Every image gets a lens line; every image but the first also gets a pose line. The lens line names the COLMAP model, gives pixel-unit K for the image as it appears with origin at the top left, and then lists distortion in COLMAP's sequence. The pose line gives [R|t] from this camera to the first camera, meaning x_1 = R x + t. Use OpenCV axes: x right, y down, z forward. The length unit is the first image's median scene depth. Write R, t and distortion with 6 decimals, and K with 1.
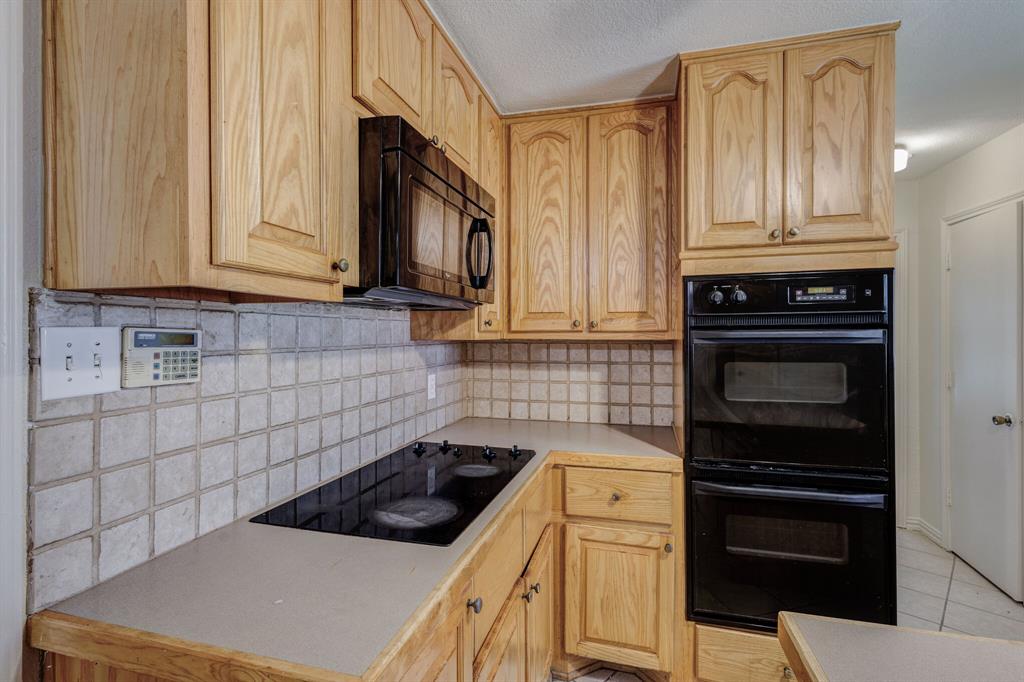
lens RADIAL K [[488.3, 0, 518.0], [0, 488.3, 329.5], [0, 0, 1]] dist [-0.000108, -0.000099]
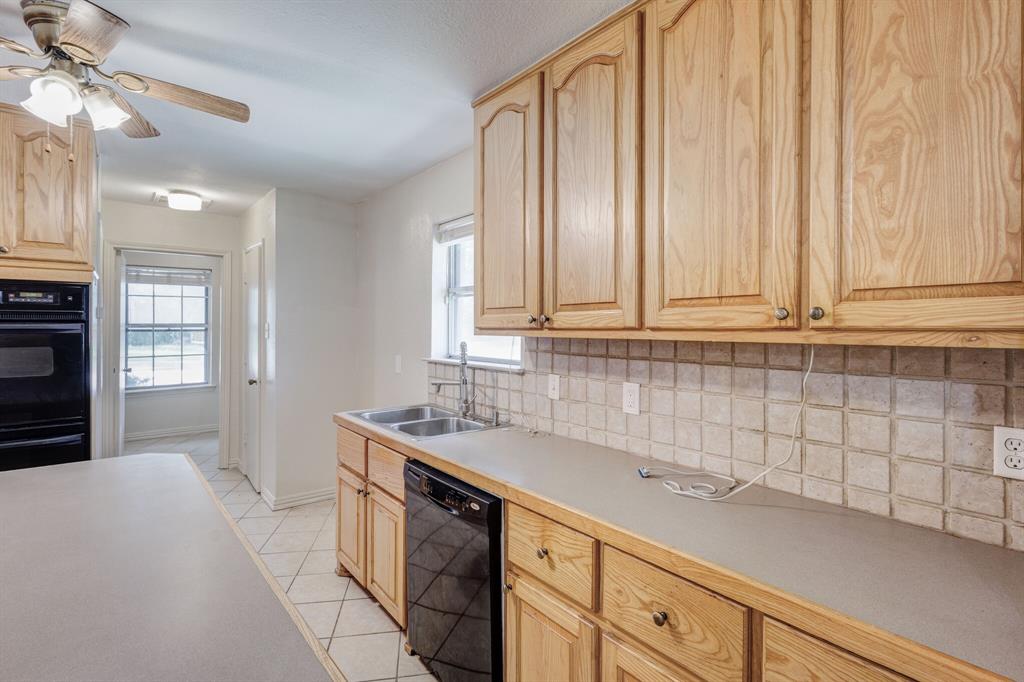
lens RADIAL K [[488.3, 0, 518.0], [0, 488.3, 329.5], [0, 0, 1]] dist [-0.000108, -0.000099]
pose [[0.590000, 0.003189, 0.807397, 0.321042], [-0.007808, 0.999968, 0.001756, 0.004944], [-0.807365, -0.007340, 0.590006, -0.938525]]
